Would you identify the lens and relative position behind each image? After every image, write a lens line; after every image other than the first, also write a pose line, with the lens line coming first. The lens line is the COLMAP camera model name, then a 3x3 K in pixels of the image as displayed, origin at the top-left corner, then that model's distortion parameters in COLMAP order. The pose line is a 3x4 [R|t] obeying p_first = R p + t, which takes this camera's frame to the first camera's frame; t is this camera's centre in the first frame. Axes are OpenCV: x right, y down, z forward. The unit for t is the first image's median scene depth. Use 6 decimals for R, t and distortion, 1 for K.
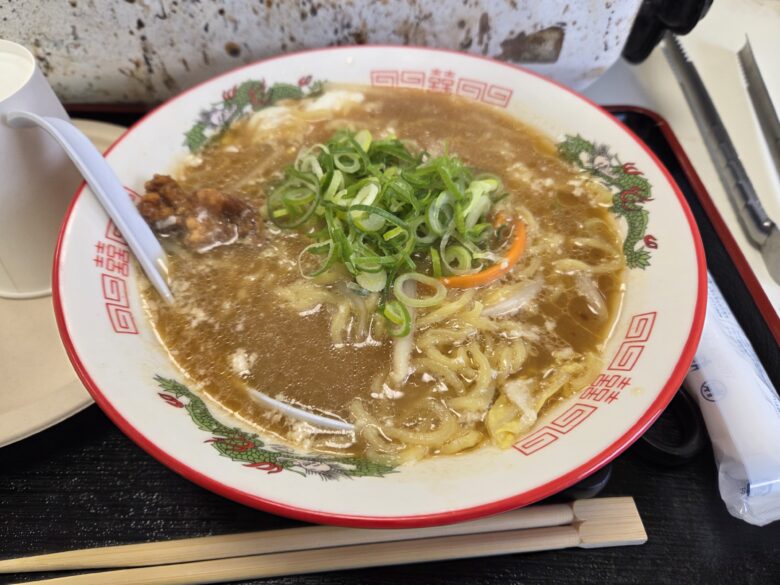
lens RADIAL K [[550.6, 0, 390.0], [0, 550.6, 292.5], [0, 0, 1]] dist [-0.025728, -0.002007]
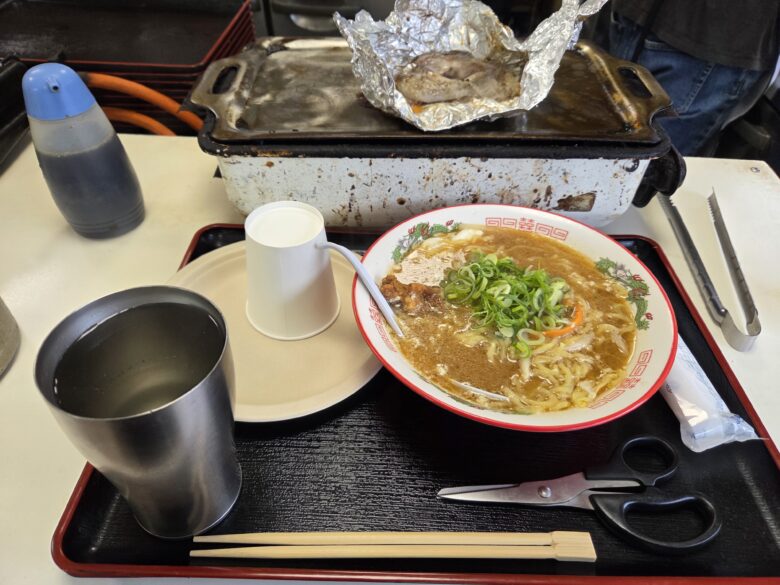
lens RADIAL K [[520.8, 0, 390.0], [0, 520.8, 292.5], [0, 0, 1]] dist [-0.002056, -0.002769]
pose [[0.998925, 0.028161, -0.036820, -0.351768], [-0.033360, 0.988239, -0.149231, 0.121026], [0.032185, 0.150299, 0.988117, -0.809299]]
